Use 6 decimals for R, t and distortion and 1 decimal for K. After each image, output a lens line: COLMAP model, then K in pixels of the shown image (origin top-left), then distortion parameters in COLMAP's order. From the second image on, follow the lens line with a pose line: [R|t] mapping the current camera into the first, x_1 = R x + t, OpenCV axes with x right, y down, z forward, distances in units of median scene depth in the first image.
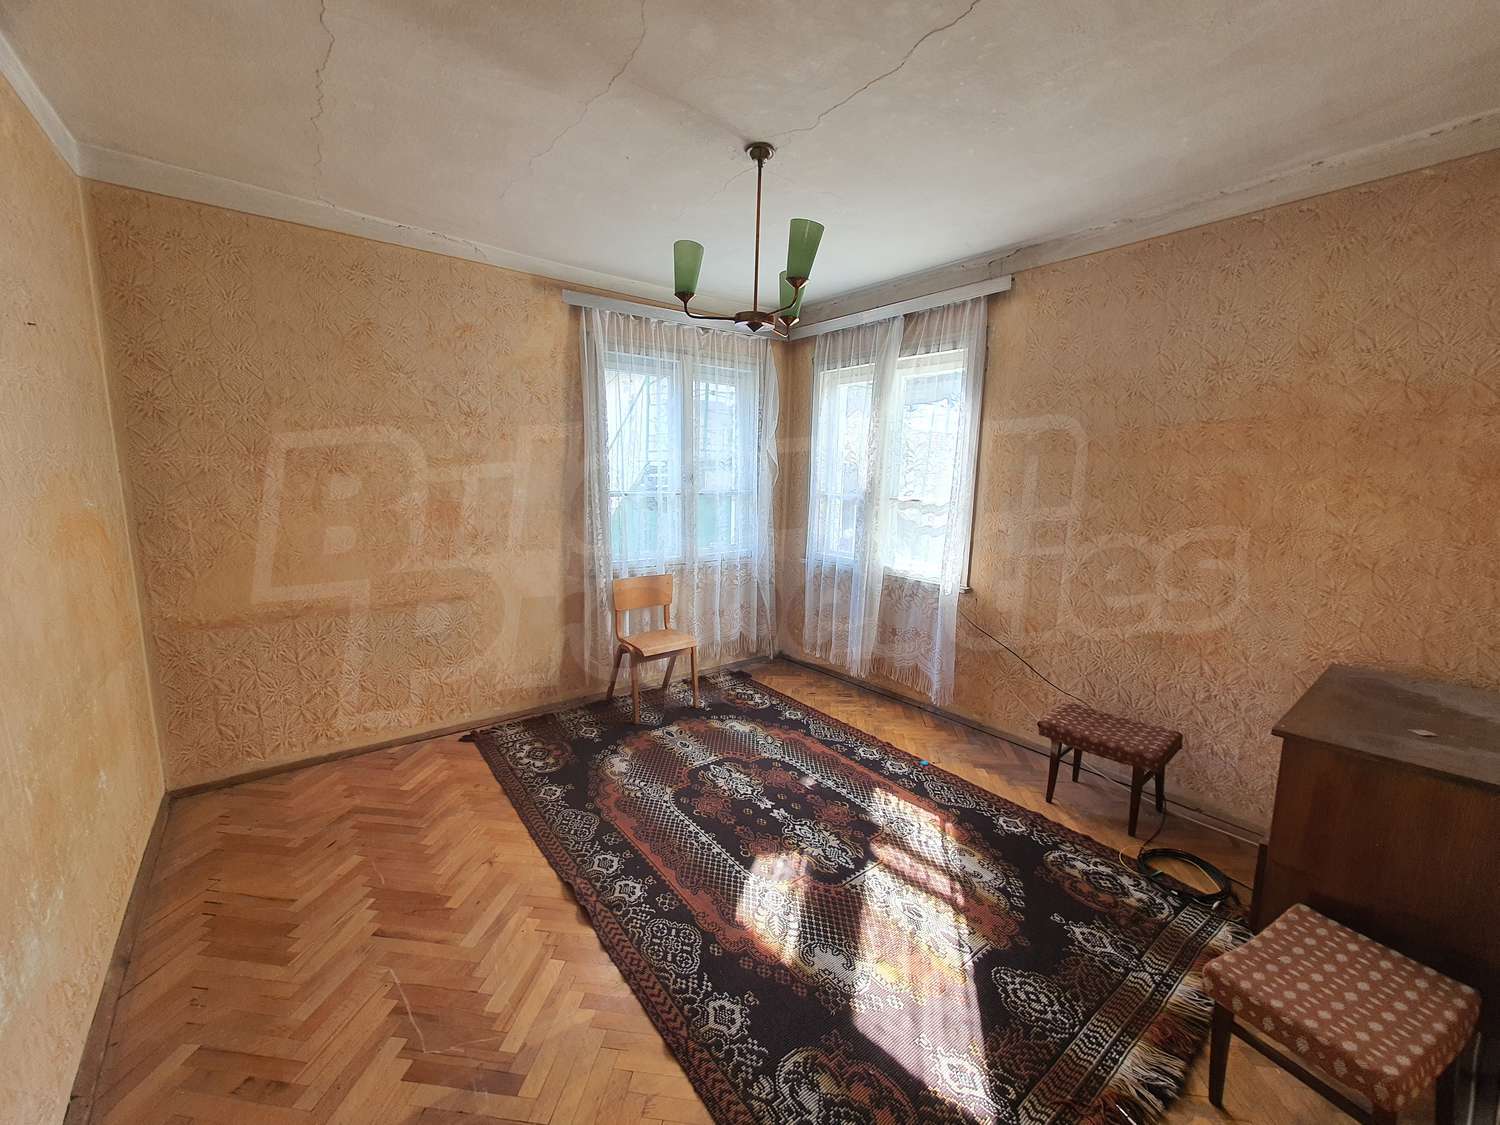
lens RADIAL K [[595.3, 0, 750.8], [0, 595.3, 559.8], [0, 0, 1]] dist [-0.001393, -0.000142]
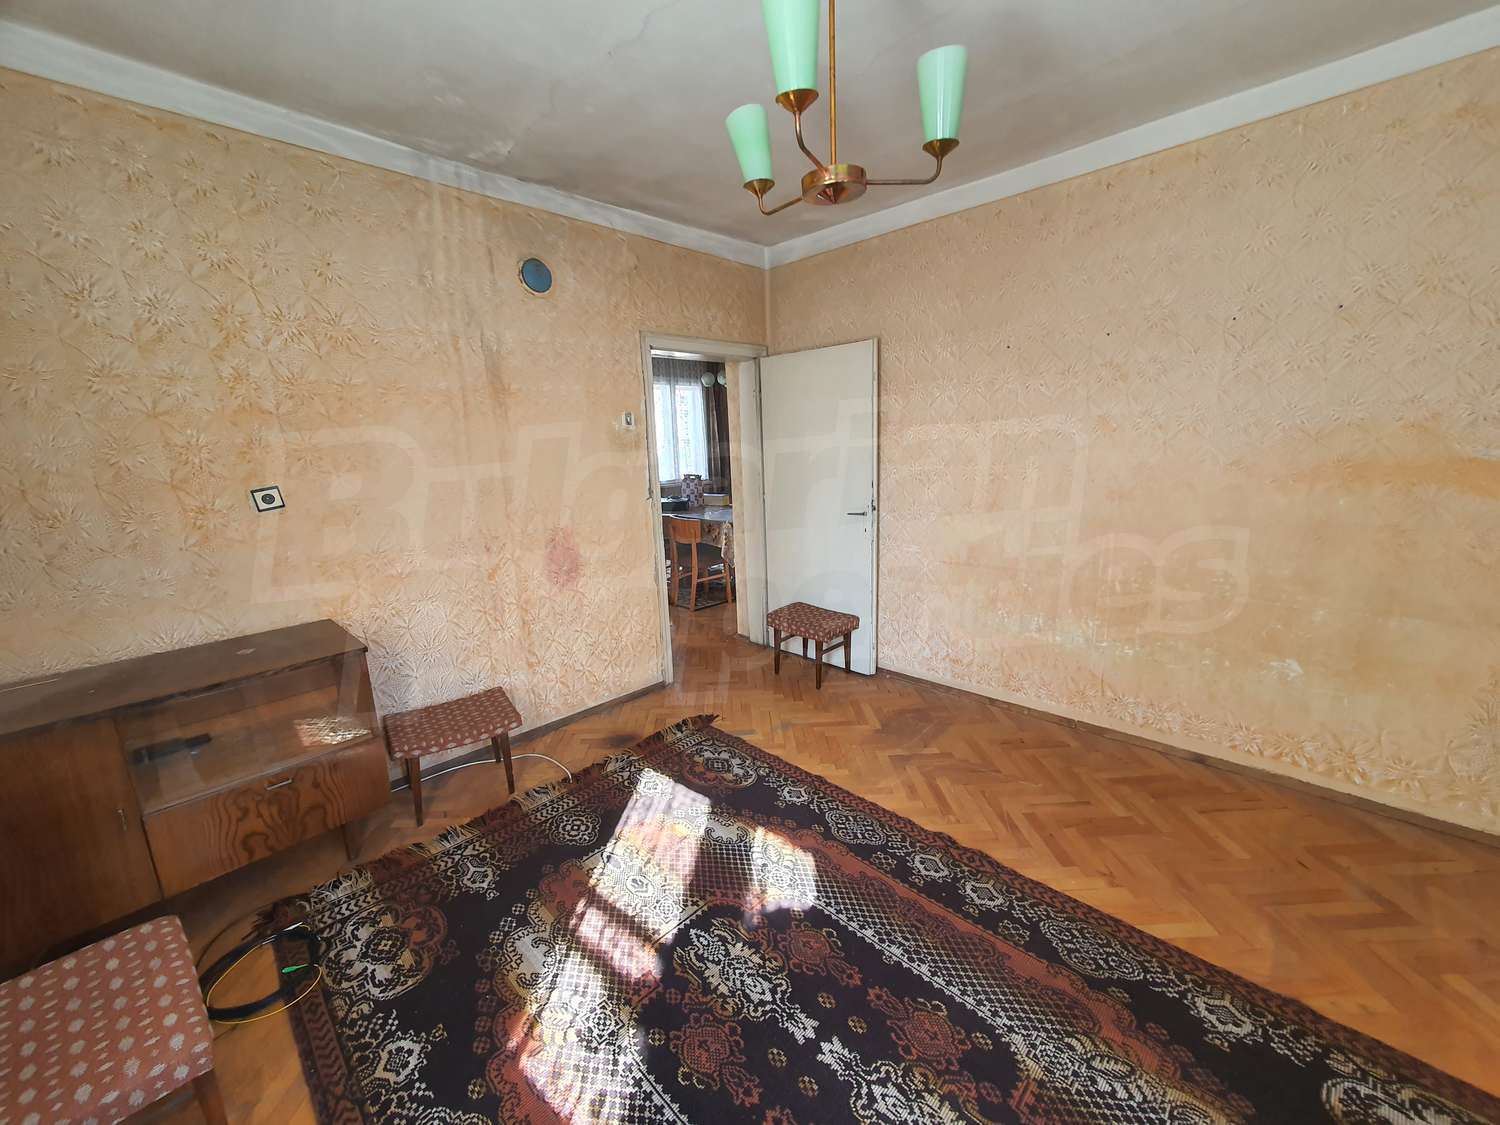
lens RADIAL K [[595.3, 0, 749.8], [0, 595.3, 562.8], [0, 0, 1]] dist [-0.001393, -0.000142]
pose [[-0.989732, 0.045631, -0.135459, 0.191155], [-0.004341, 0.937644, 0.347570, -0.239855], [0.142872, 0.344589, -0.927818, 1.679736]]
